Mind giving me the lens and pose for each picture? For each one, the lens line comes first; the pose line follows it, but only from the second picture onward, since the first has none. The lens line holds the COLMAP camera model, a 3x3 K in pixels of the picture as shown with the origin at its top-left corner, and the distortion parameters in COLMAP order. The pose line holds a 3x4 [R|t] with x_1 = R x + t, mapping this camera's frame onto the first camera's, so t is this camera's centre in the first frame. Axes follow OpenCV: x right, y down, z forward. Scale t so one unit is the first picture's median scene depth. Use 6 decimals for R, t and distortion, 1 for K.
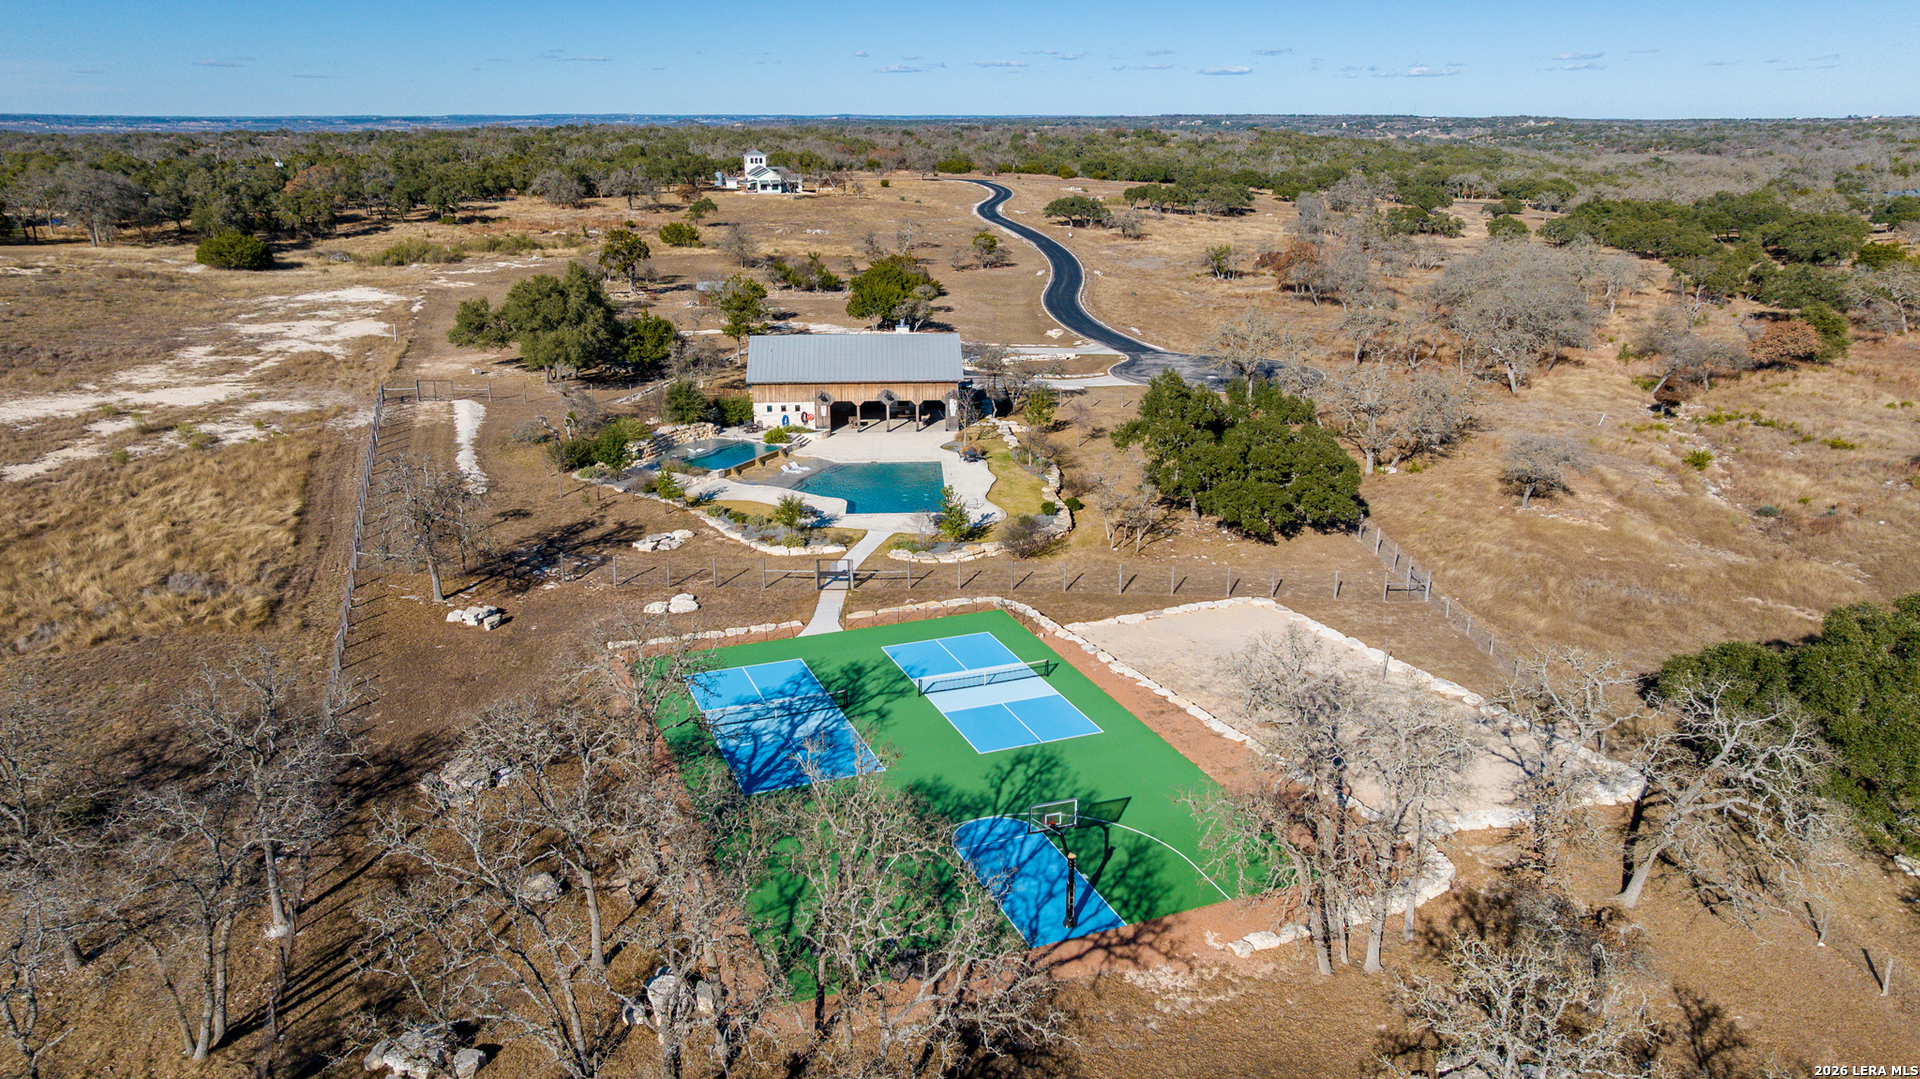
lens RADIAL K [[1364.9, 0, 960.0], [0, 1364.9, 539.5], [0, 0, 1]] dist [0.005440, 0.000869]
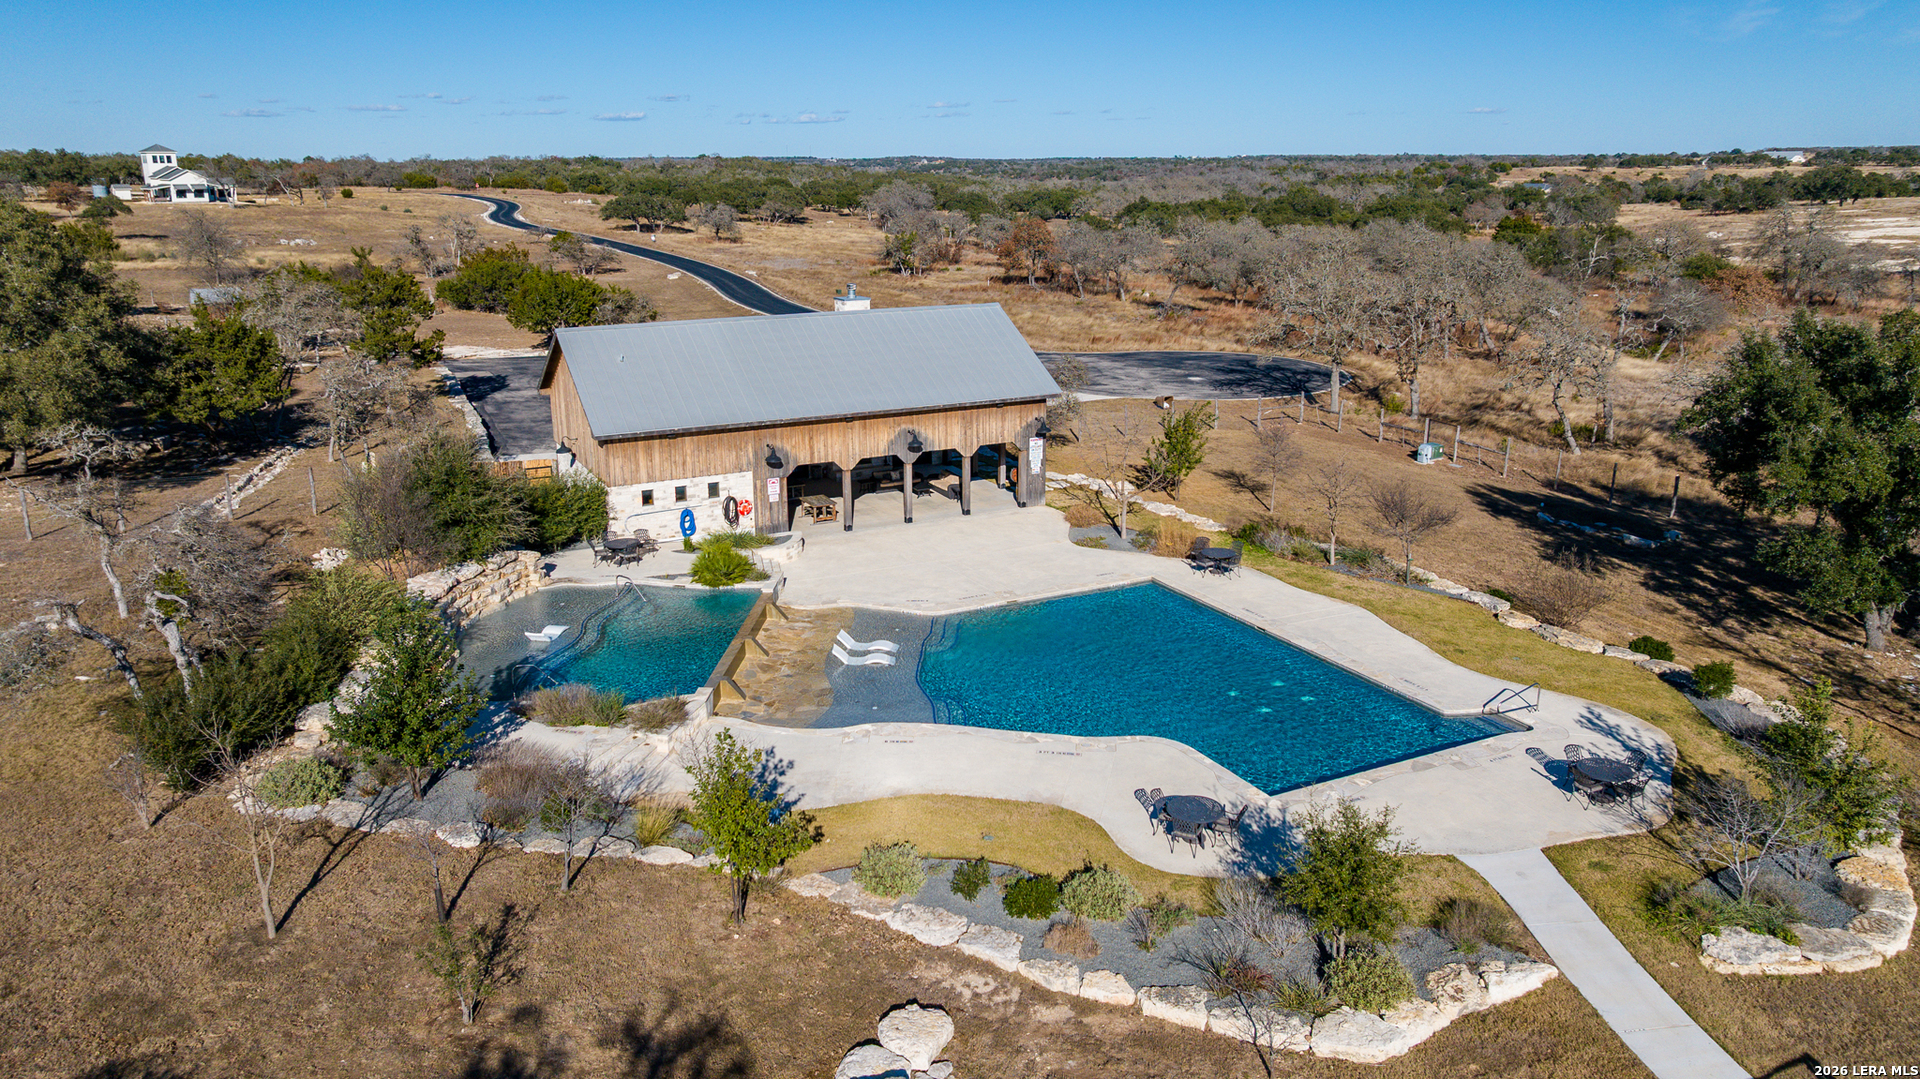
lens RADIAL K [[1331.5, 0, 960.0], [0, 1331.5, 539.5], [0, 0, 1]] dist [-0.010346, -0.000964]
pose [[0.906769, -0.114900, 0.405670, -0.094695], [0.126319, 0.991989, -0.001387, -0.030609], [-0.402261, 0.052501, 0.914018, 0.257066]]
